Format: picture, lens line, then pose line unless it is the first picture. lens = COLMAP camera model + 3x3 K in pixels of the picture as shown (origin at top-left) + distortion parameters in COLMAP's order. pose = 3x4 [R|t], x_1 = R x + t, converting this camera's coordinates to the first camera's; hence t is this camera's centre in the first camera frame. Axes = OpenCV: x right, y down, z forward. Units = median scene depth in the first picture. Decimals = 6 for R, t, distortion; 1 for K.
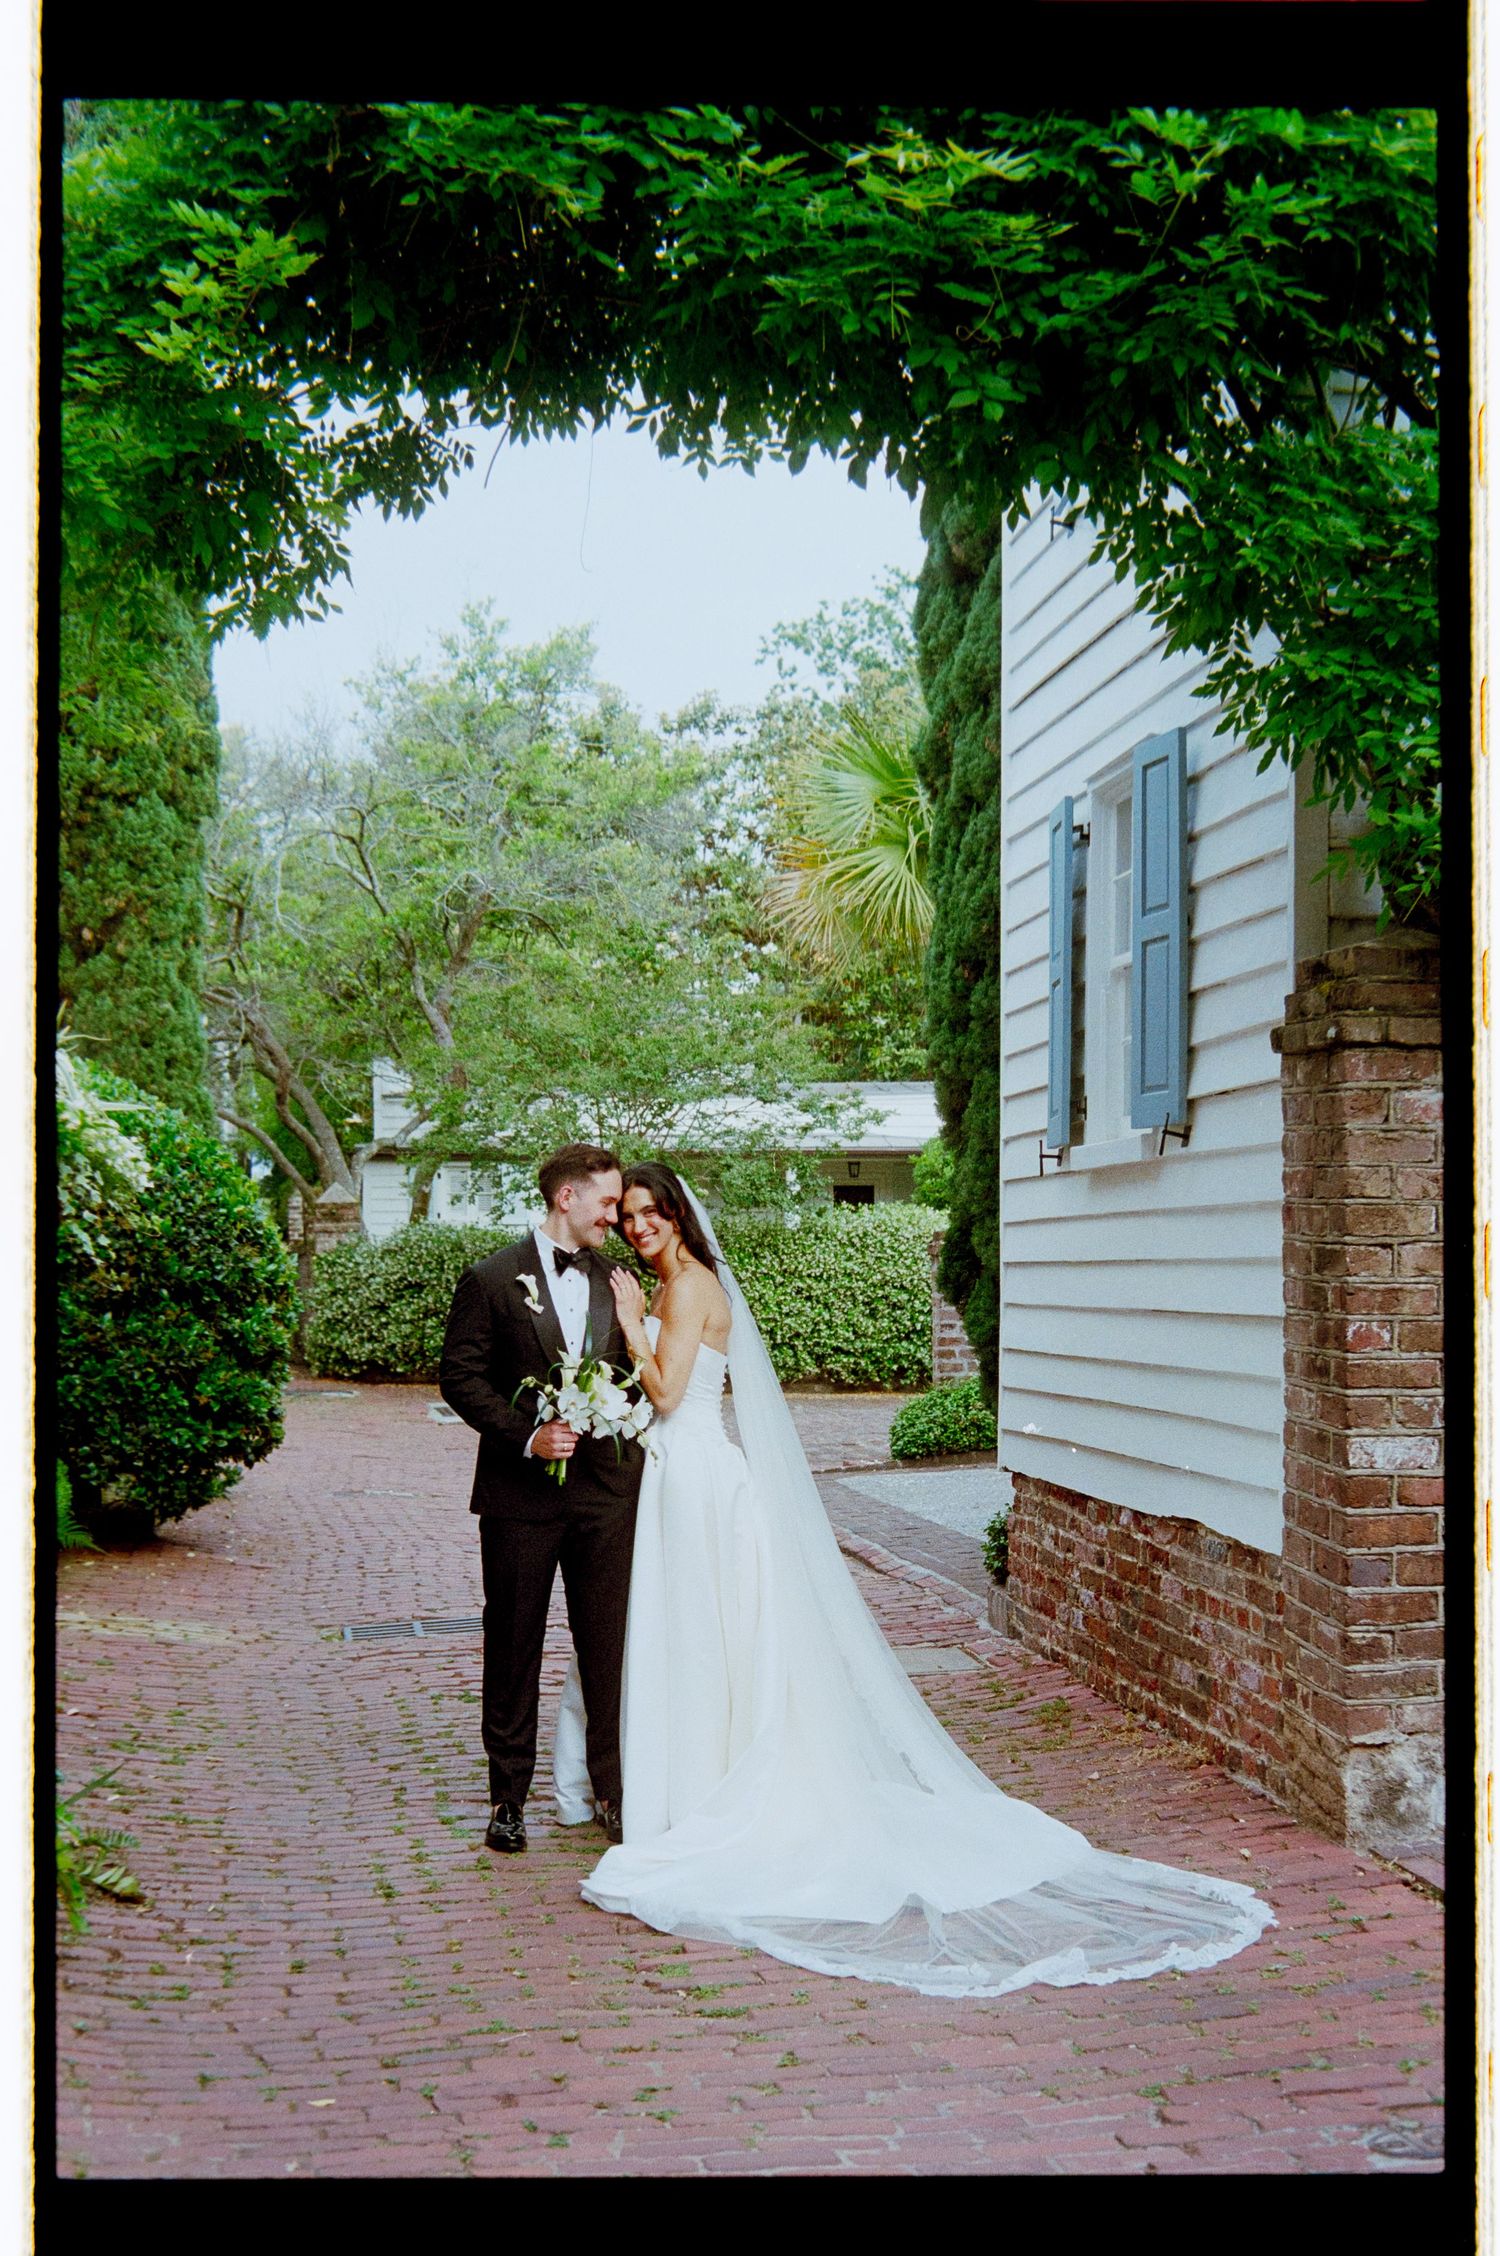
lens RADIAL K [[3386.0, 0, 860.3], [0, 3386.0, 1123.4], [0, 0, 1]] dist [-0.024343, -0.009529]
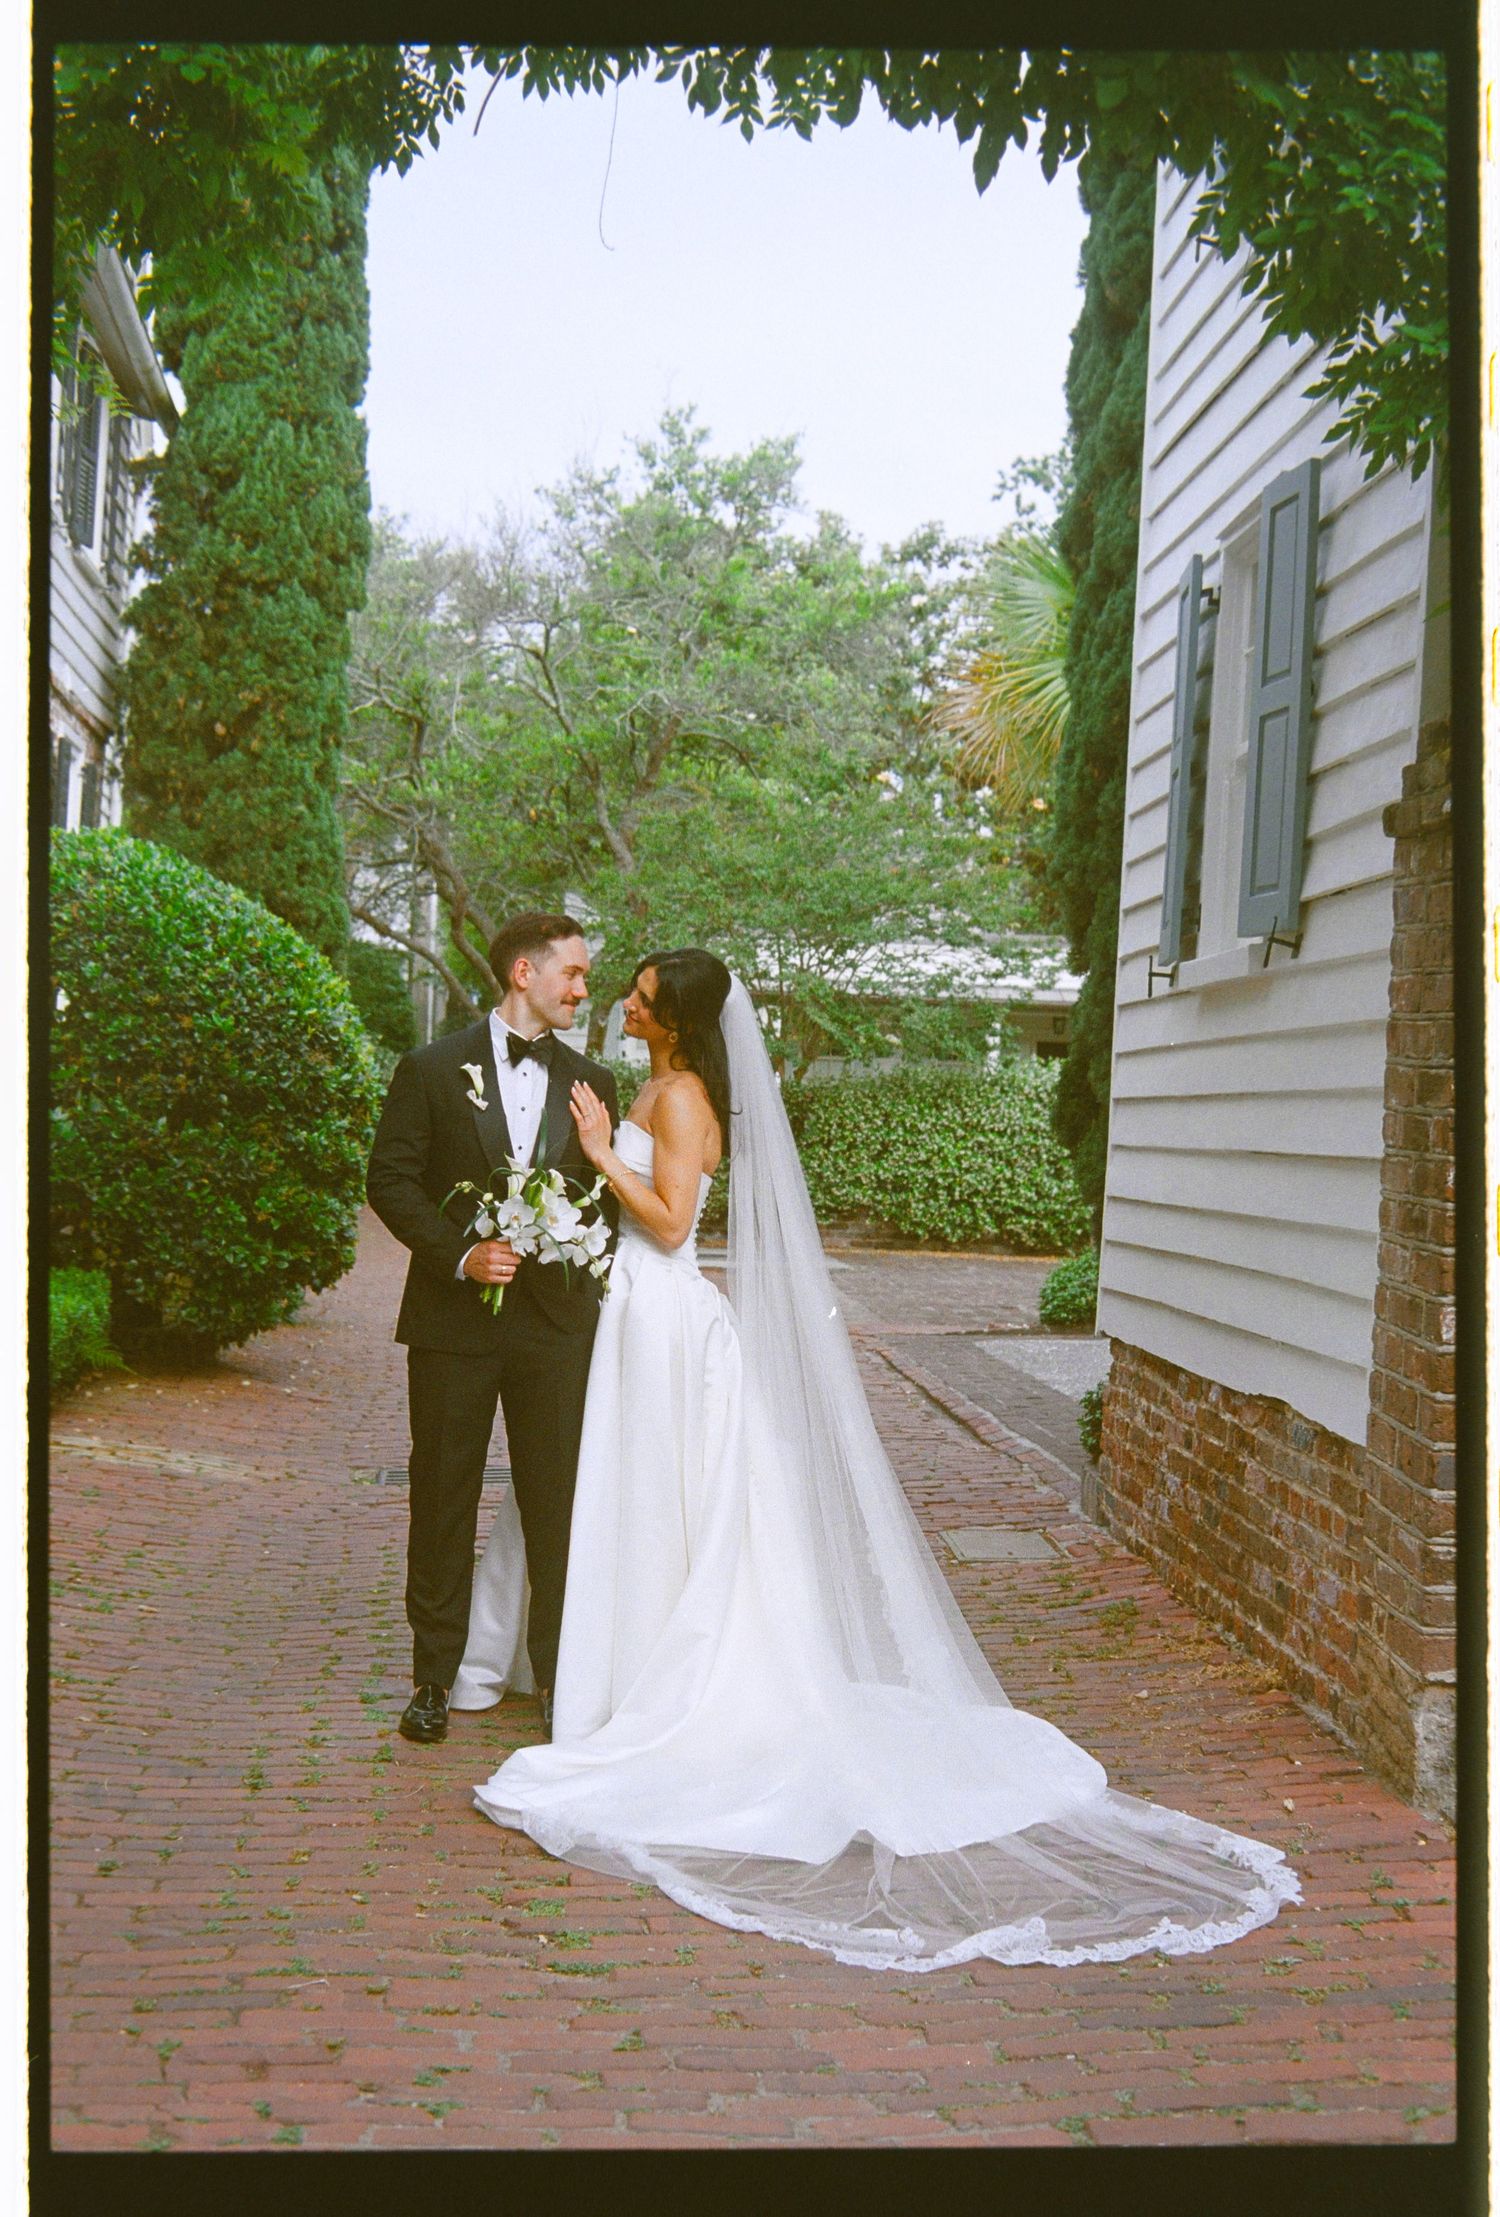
lens RADIAL K [[3362.3, 0, 750.0], [0, 3362.3, 1108.5], [0, 0, 1]] dist [-0.025083, -0.113072]
pose [[0.992798, 0.046052, -0.110594, 0.042268], [-0.042261, 0.998444, 0.036390, 0.014833], [0.112098, -0.031454, 0.993199, 0.116867]]
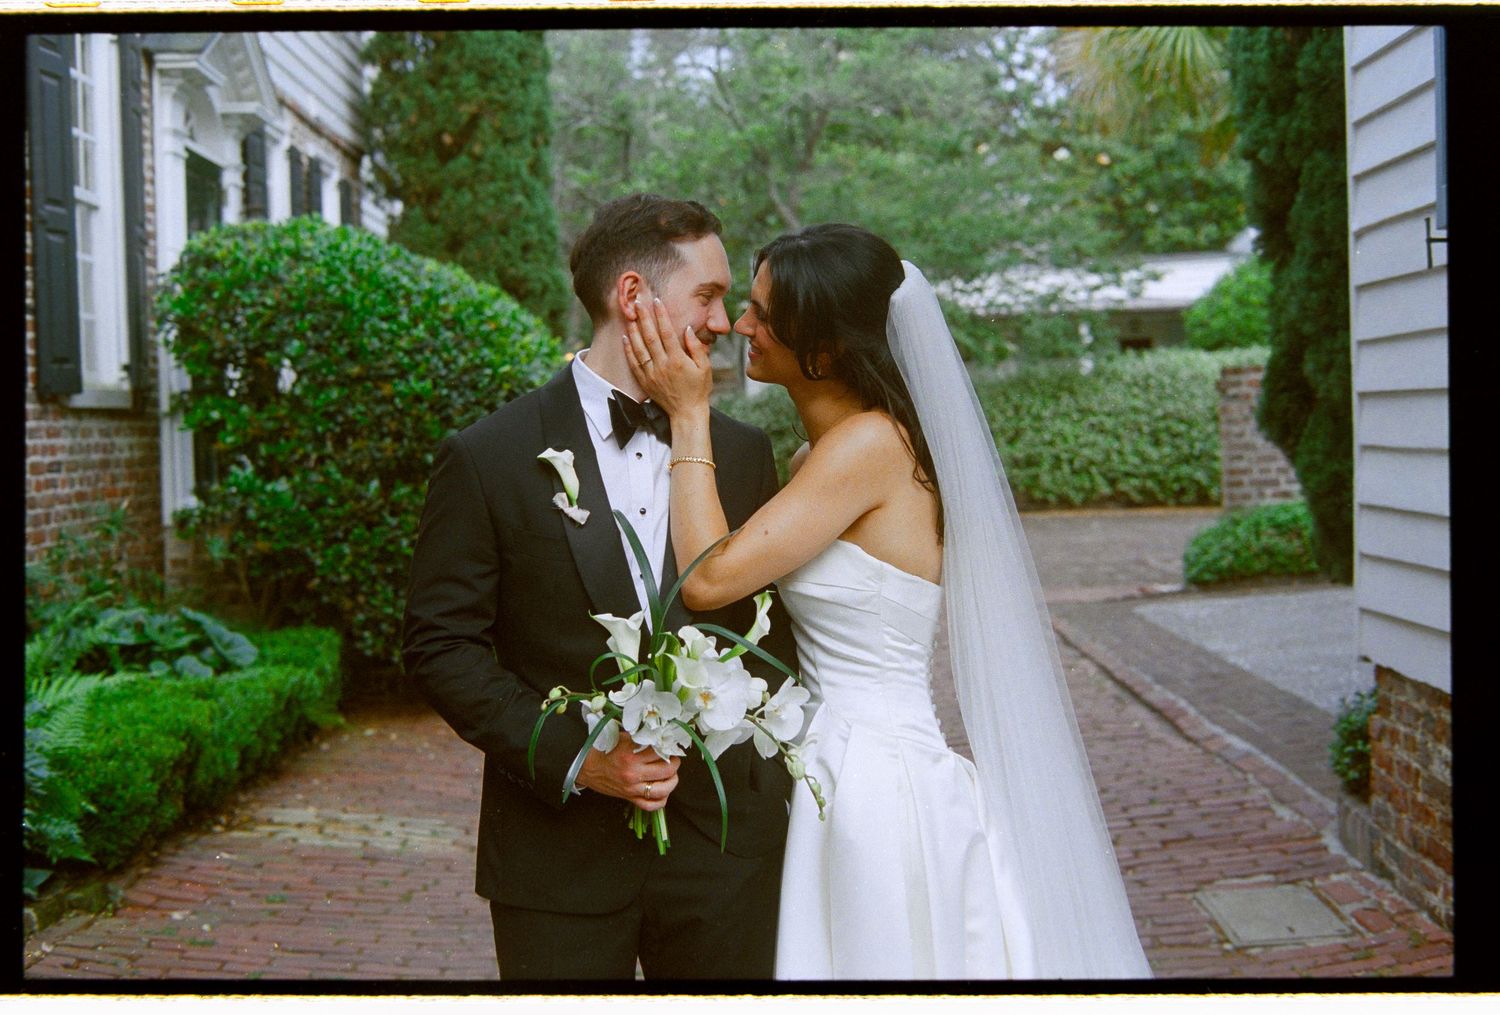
lens RADIAL K [[2134.9, 0, 618.9], [0, 2134.9, 548.2], [0, 0, 1]] dist [-0.063856, -0.019082]
pose [[0.971301, -0.022559, -0.236781, -0.007459], [0.047508, 0.993833, 0.100196, 0.018530], [0.233060, -0.108569, 0.966383, 0.457004]]
